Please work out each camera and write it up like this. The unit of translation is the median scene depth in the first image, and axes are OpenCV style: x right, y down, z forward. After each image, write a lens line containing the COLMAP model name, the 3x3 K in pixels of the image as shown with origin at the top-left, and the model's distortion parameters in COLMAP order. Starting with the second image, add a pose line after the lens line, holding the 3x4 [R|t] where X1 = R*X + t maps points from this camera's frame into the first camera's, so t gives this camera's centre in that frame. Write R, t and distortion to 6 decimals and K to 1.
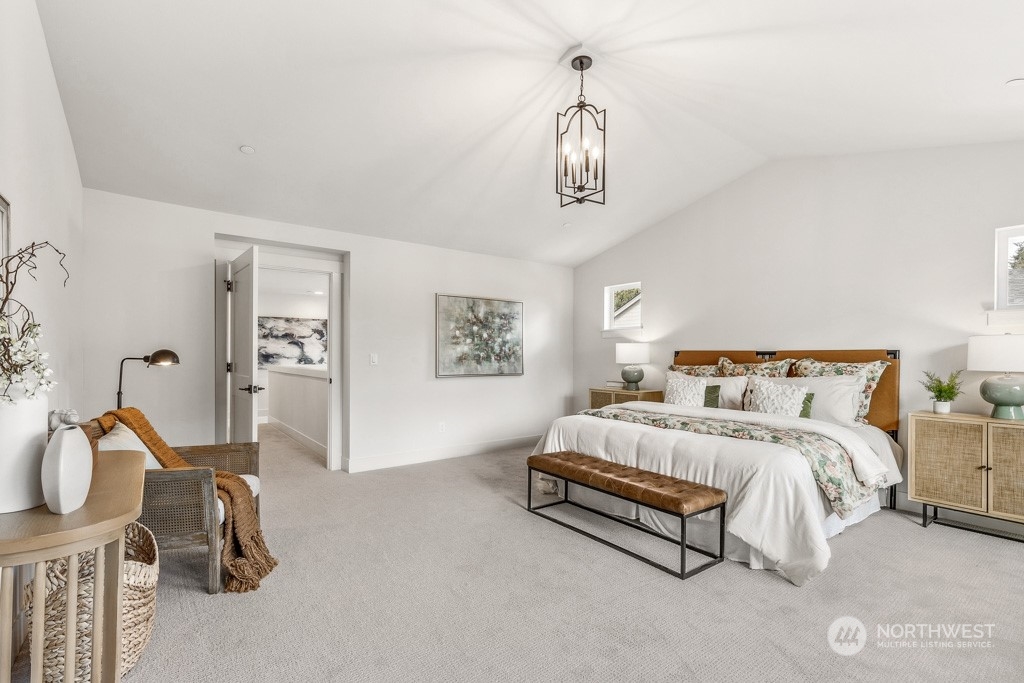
lens RADIAL K [[465.1, 0, 516.6], [0, 465.1, 355.2], [0, 0, 1]] dist [0.000536, 0.000022]
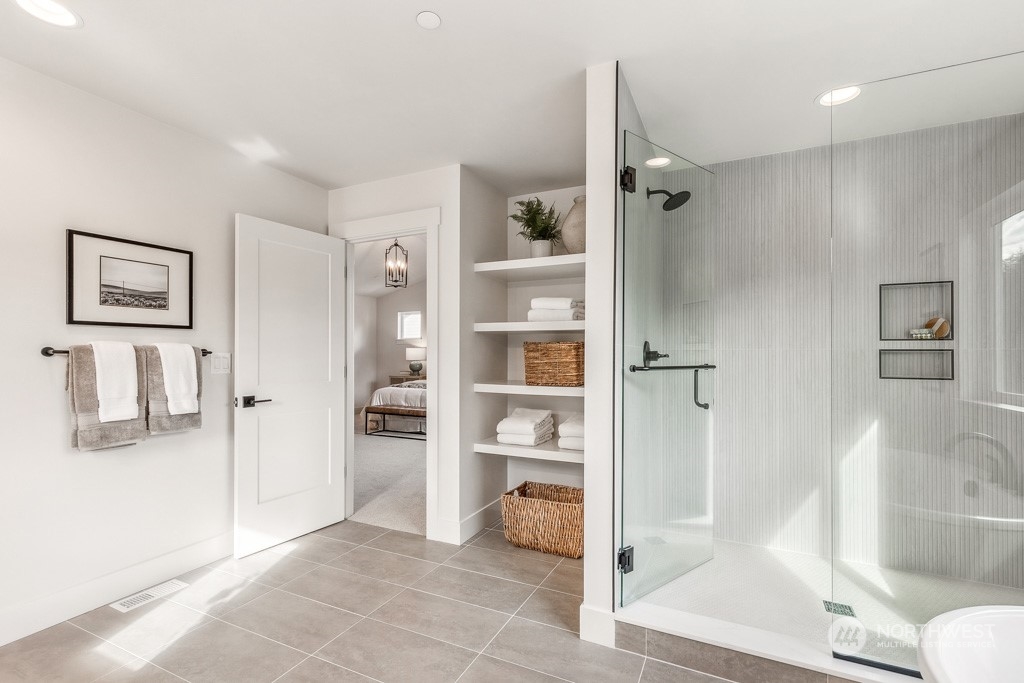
lens RADIAL K [[465.1, 0, 516.6], [0, 465.1, 355.2], [0, 0, 1]] dist [0.000536, 0.000022]
pose [[0.889394, -0.004540, 0.457118, -0.250377], [0.005078, 0.999987, 0.000051, 0.002935], [-0.457112, 0.002276, 0.889406, -0.852024]]
